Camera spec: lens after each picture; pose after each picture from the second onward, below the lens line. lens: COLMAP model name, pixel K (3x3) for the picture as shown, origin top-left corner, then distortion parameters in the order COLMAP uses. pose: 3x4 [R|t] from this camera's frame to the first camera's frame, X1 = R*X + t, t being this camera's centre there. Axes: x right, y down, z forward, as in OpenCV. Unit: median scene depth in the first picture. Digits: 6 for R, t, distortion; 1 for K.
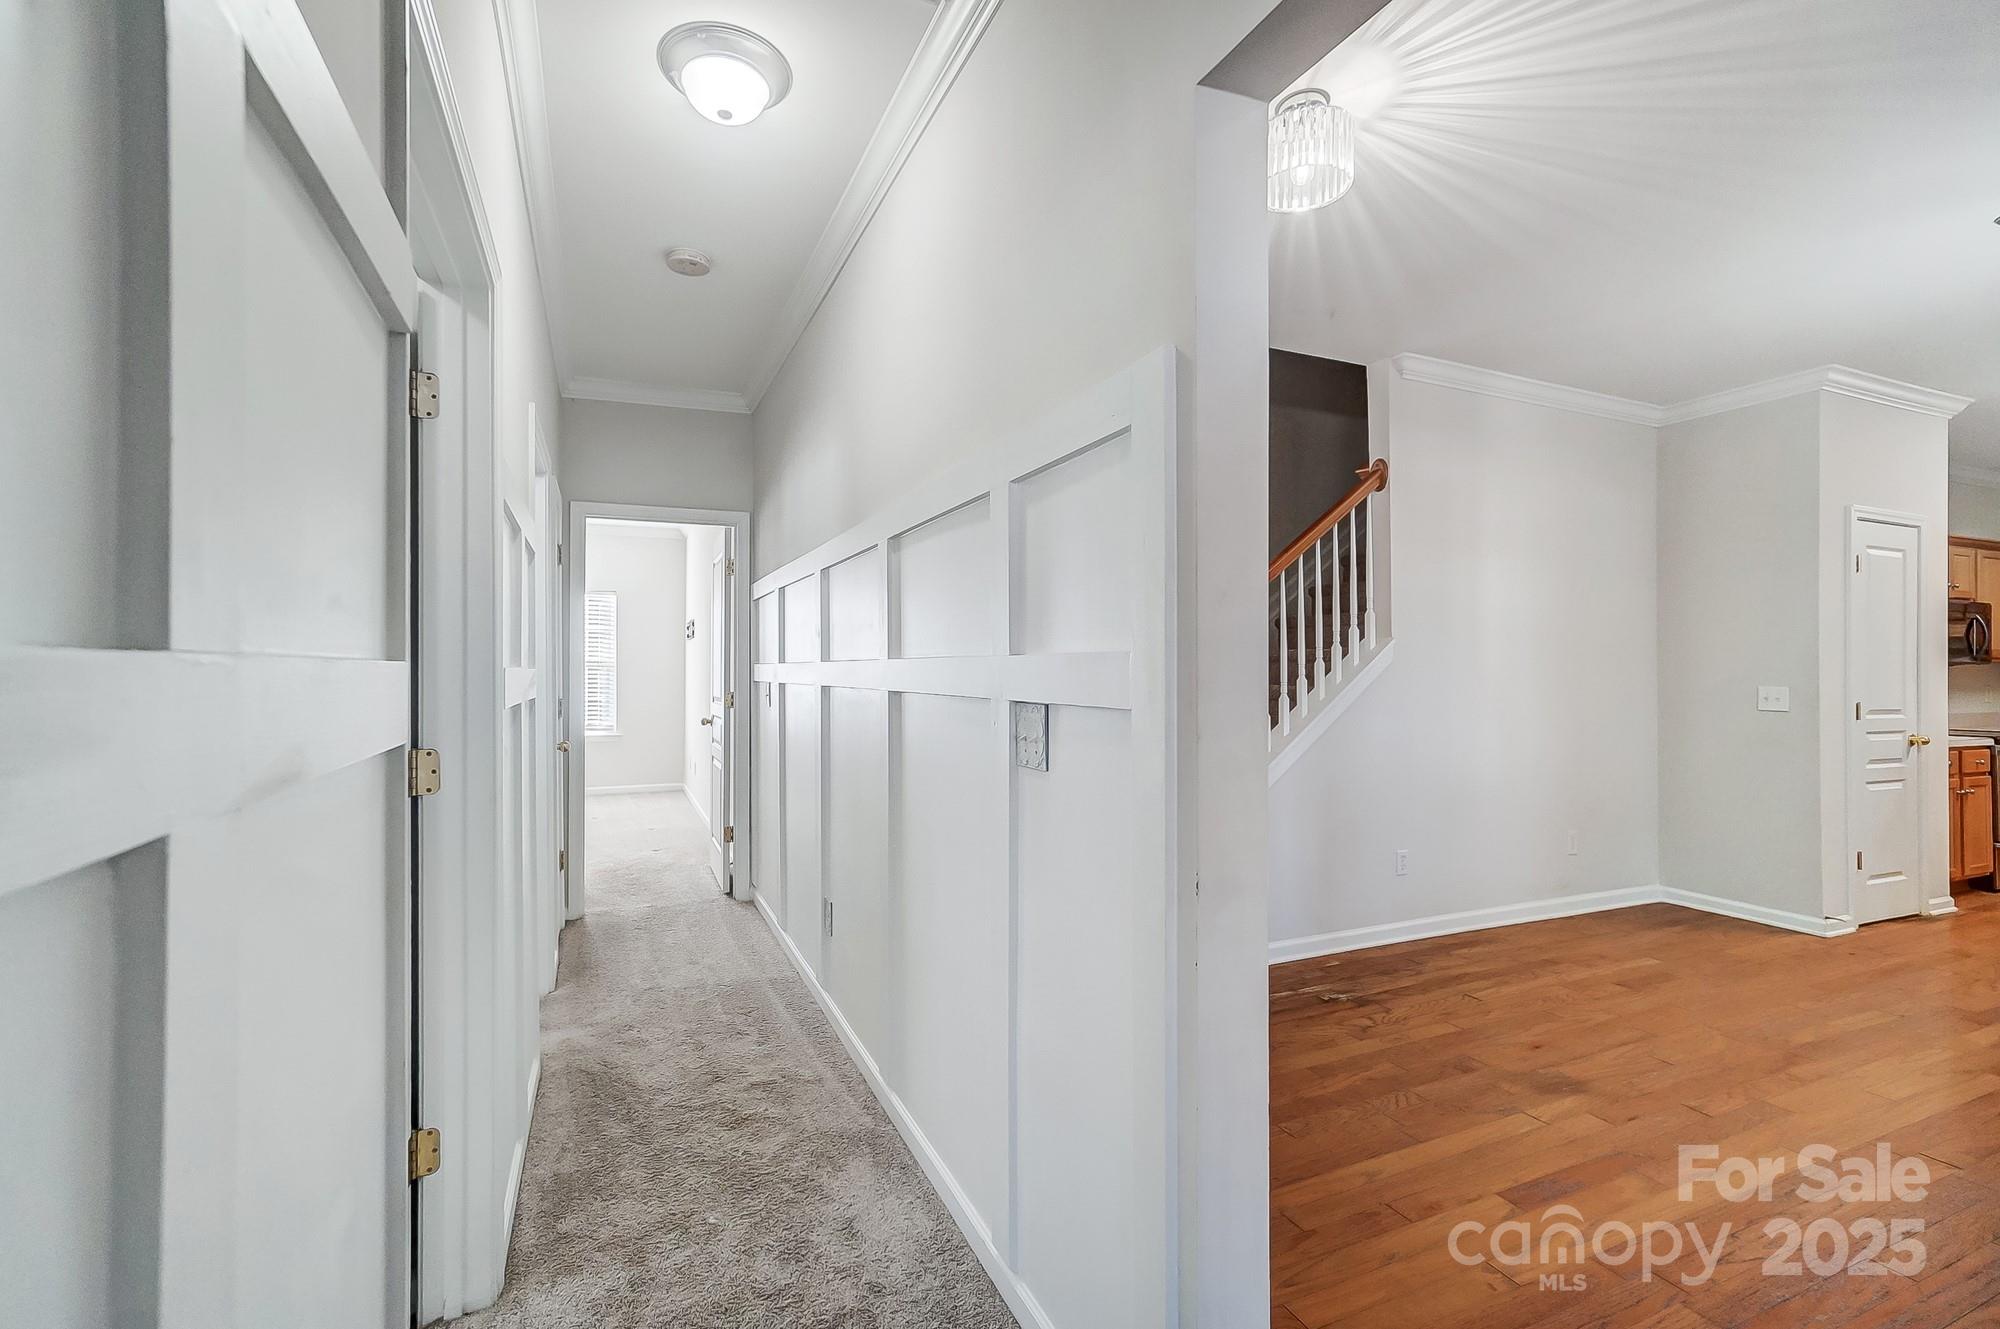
lens RADIAL K [[868.9, 0, 995.5], [0, 868.9, 674.6], [0, 0, 1]] dist [0.001524, 0.000288]
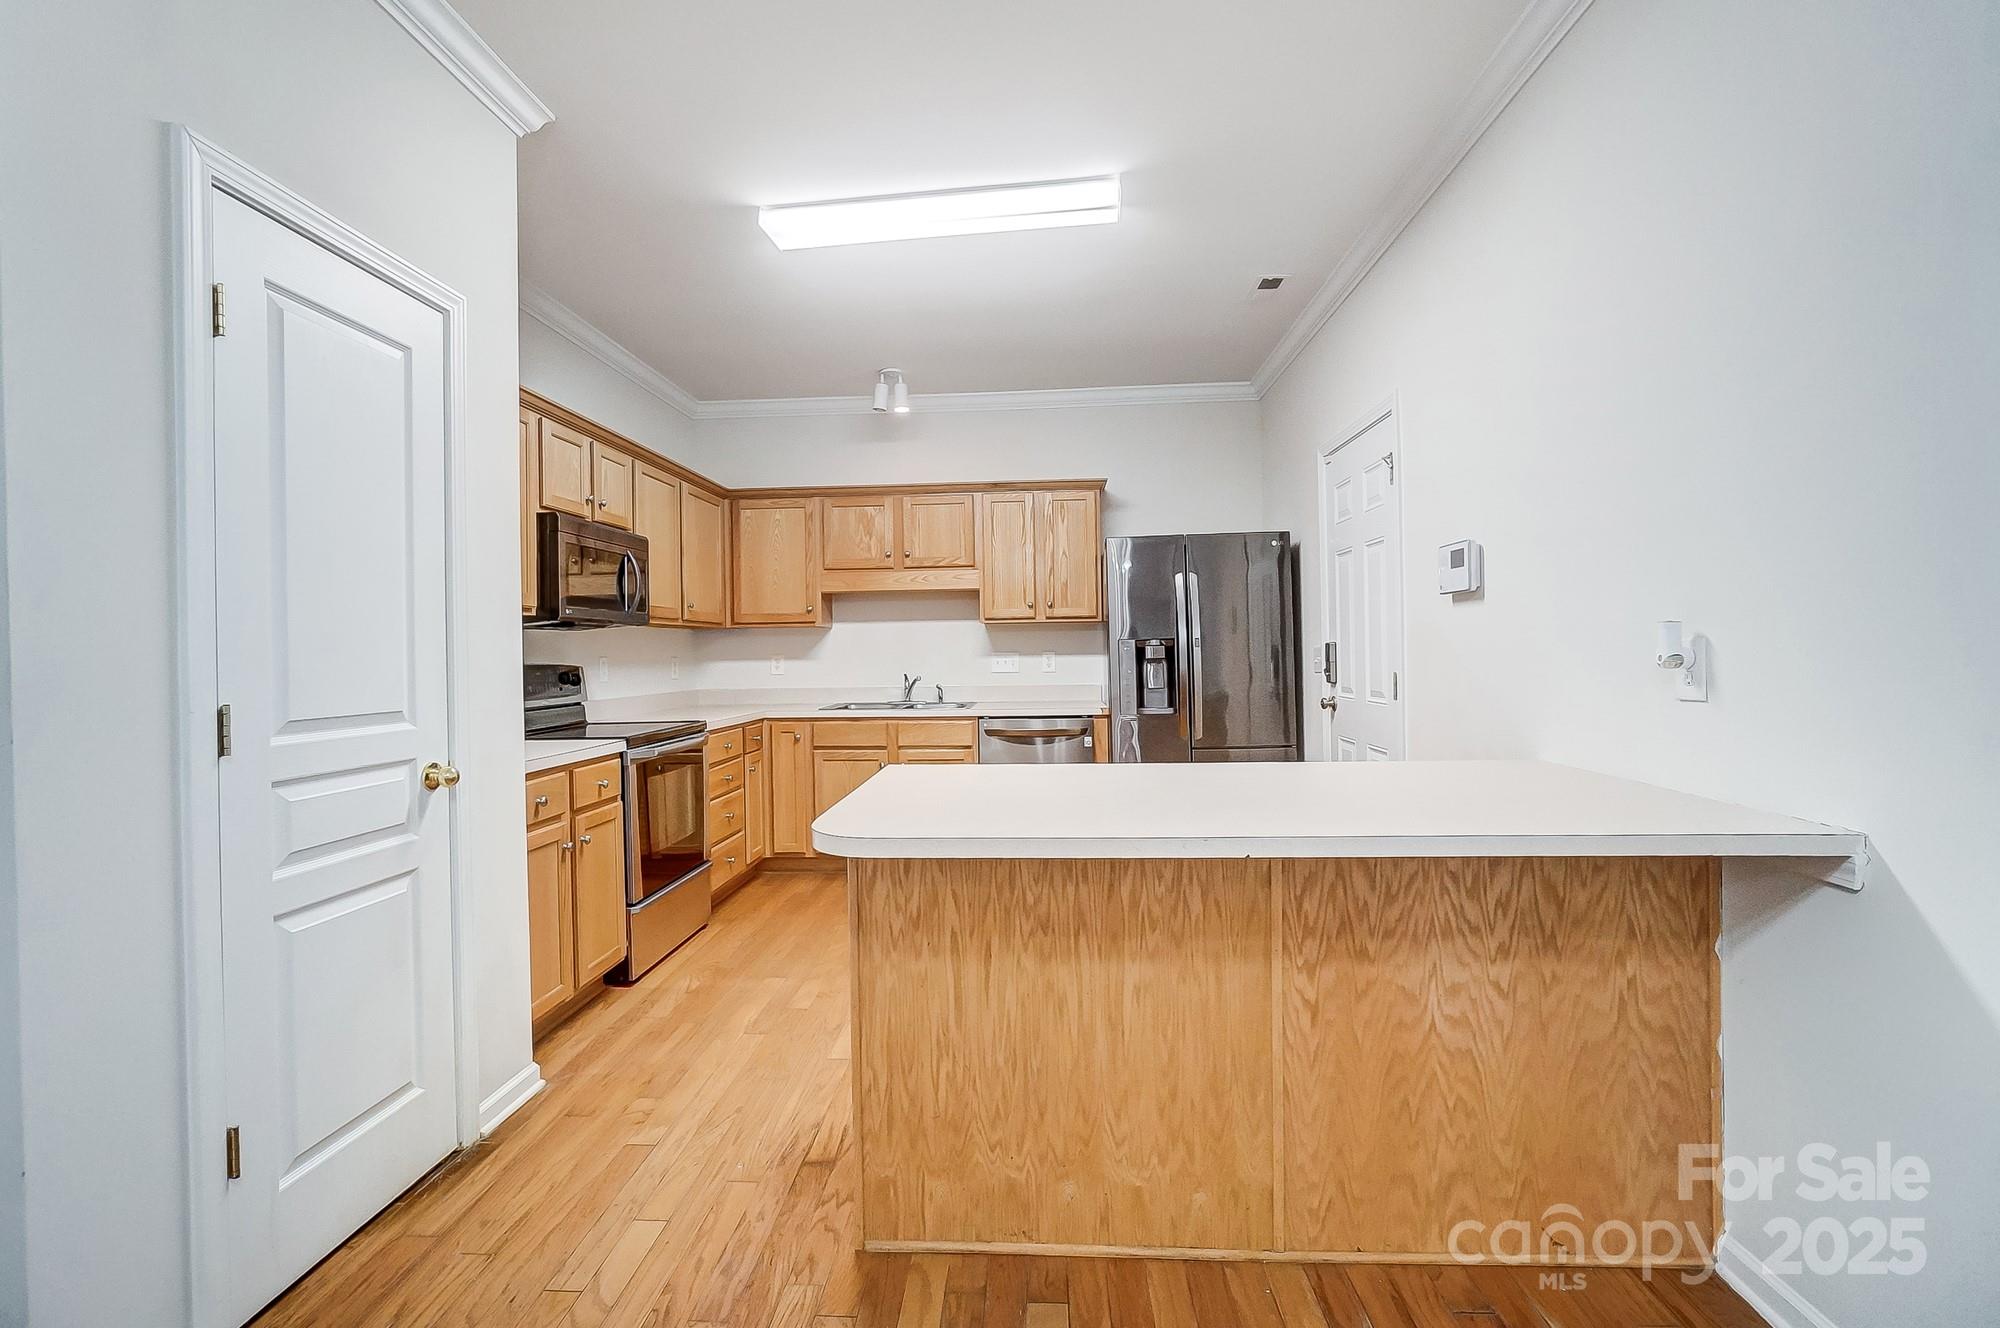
lens RADIAL K [[906.8, 0, 986.5], [0, 906.8, 657.1], [0, 0, 1]] dist [-0.000841, 0.000313]
pose [[0.455550, -0.015665, 0.890072, 0.897316], [0.013515, 0.999852, 0.010680, 0.014510], [-0.890108, 0.007164, 0.455694, 0.621727]]
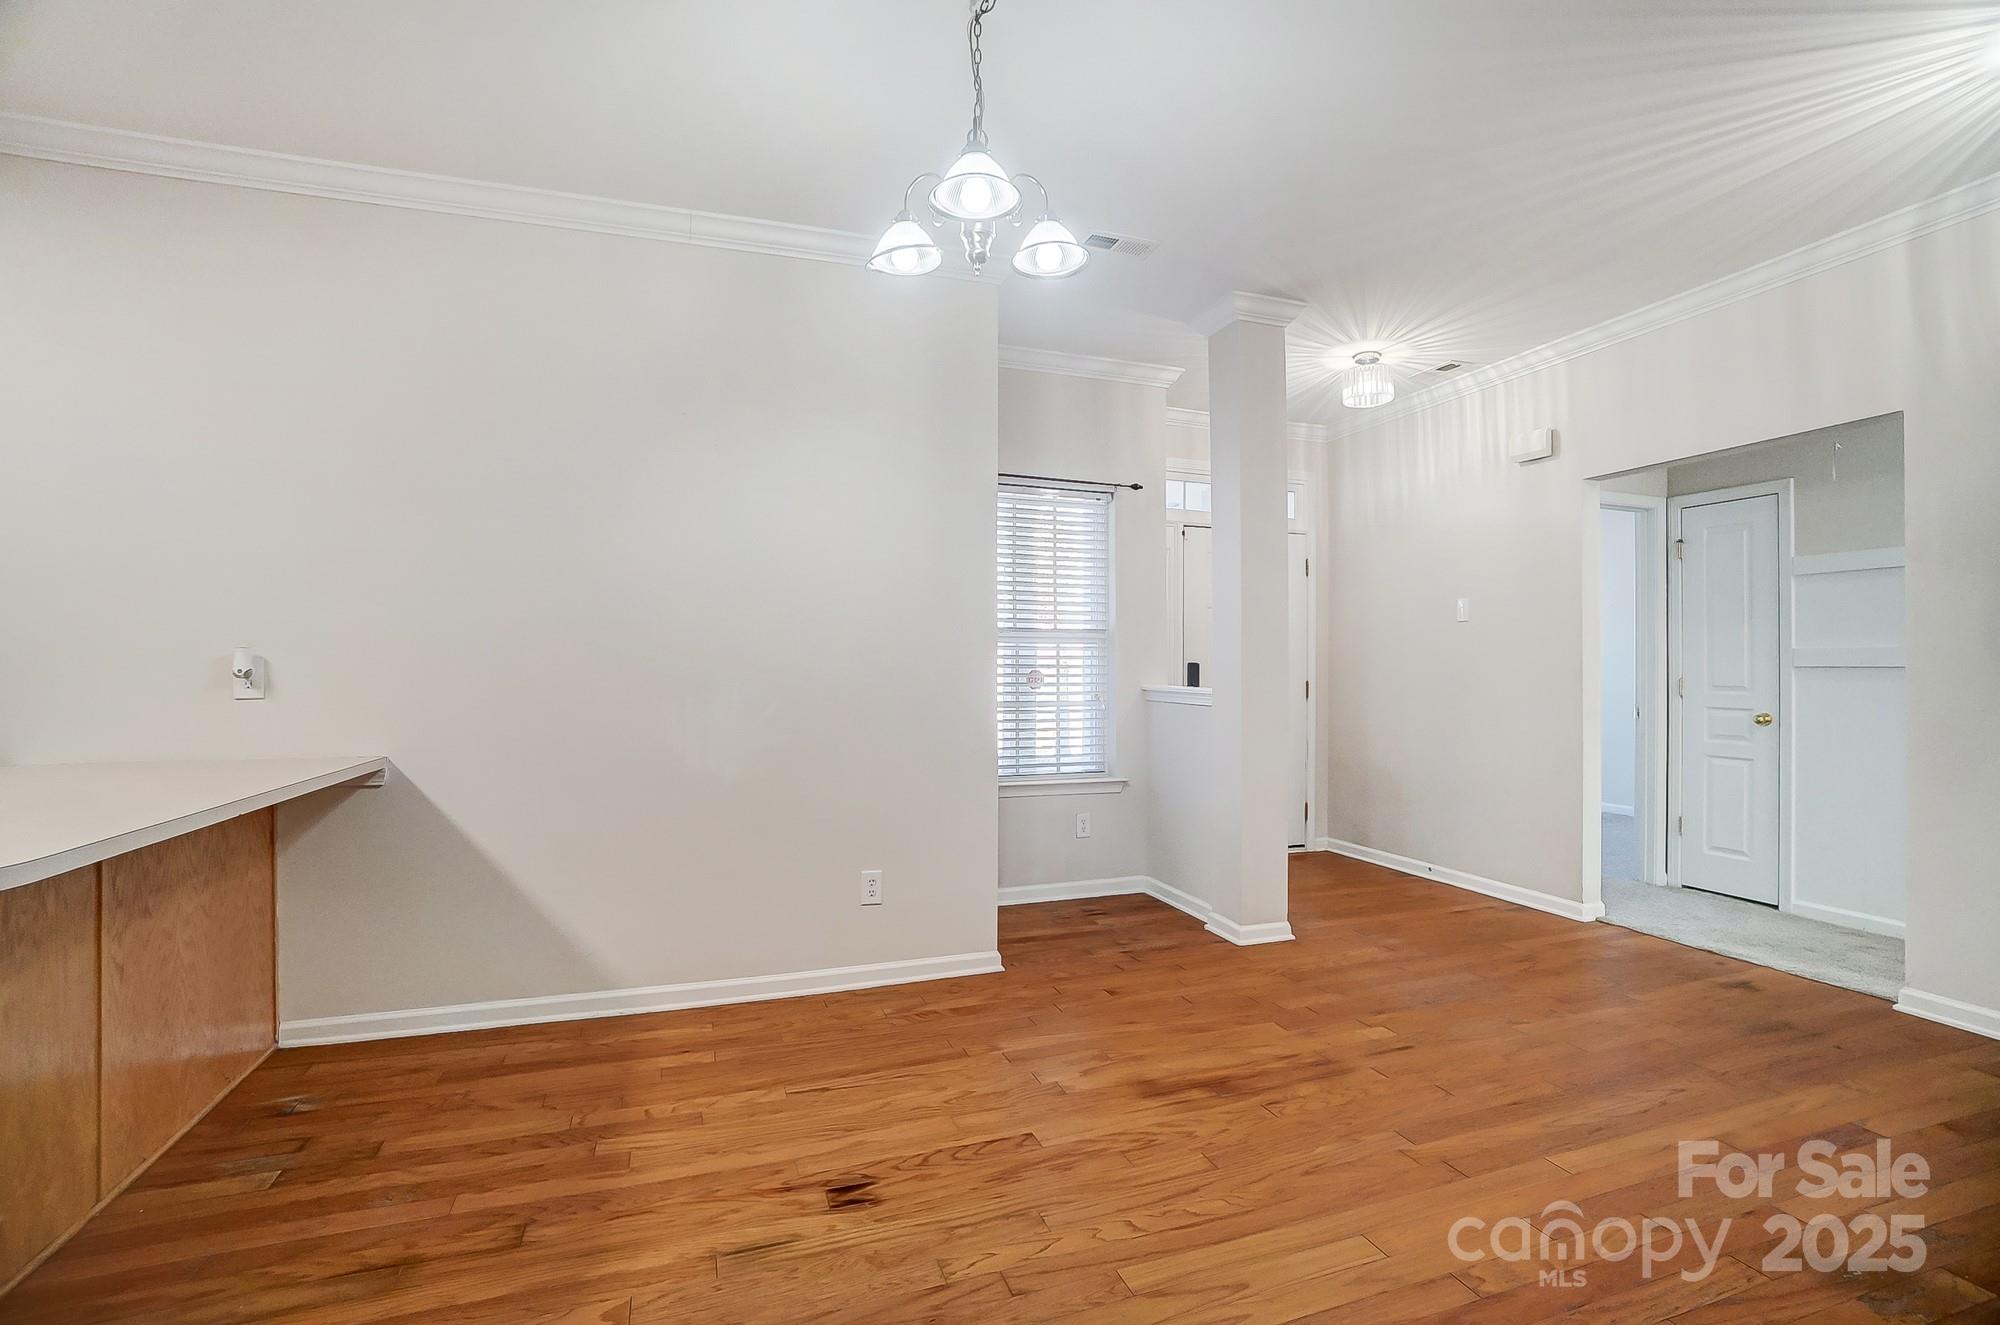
lens RADIAL K [[887.9, 0, 1000.4], [0, 887.9, 660.0], [0, 0, 1]] dist [-0.062644, 0.021600]
pose [[-0.996926, 0.000588, 0.078347, 0.827515], [-0.000442, 0.999914, -0.013120, 0.023975], [-0.078348, -0.013115, -0.996840, 1.129913]]
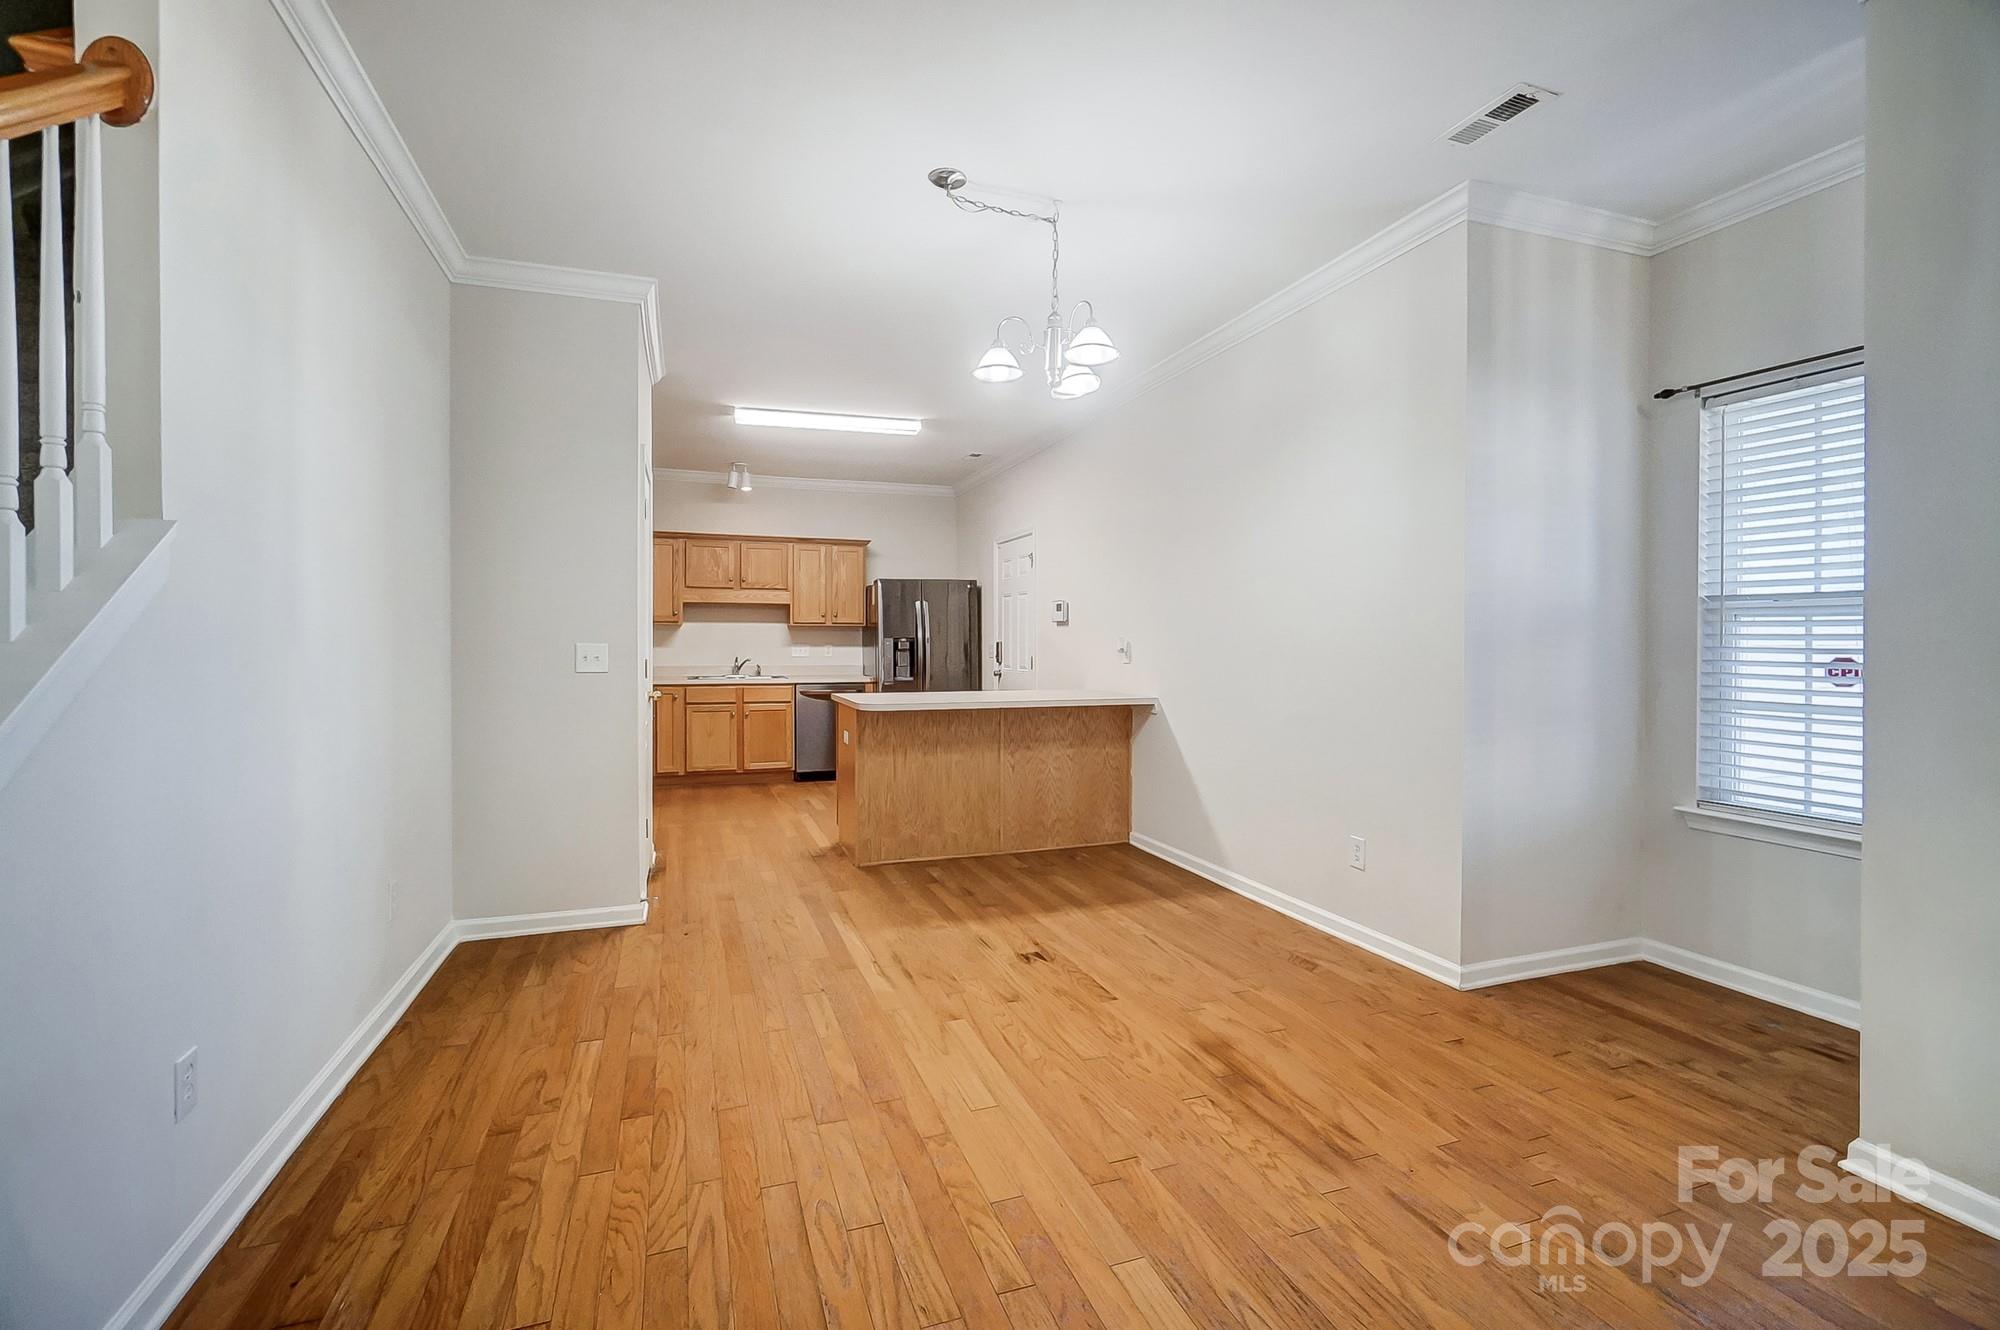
lens RADIAL K [[877.1, 0, 985.4], [0, 877.1, 651.5], [0, 0, 1]] dist [0.000245, -0.000429]
pose [[0.075457, -0.011484, 0.997083, 0.101482], [-0.005636, 0.999913, 0.011943, 0.012835], [-0.997133, -0.006520, 0.075385, 0.629089]]
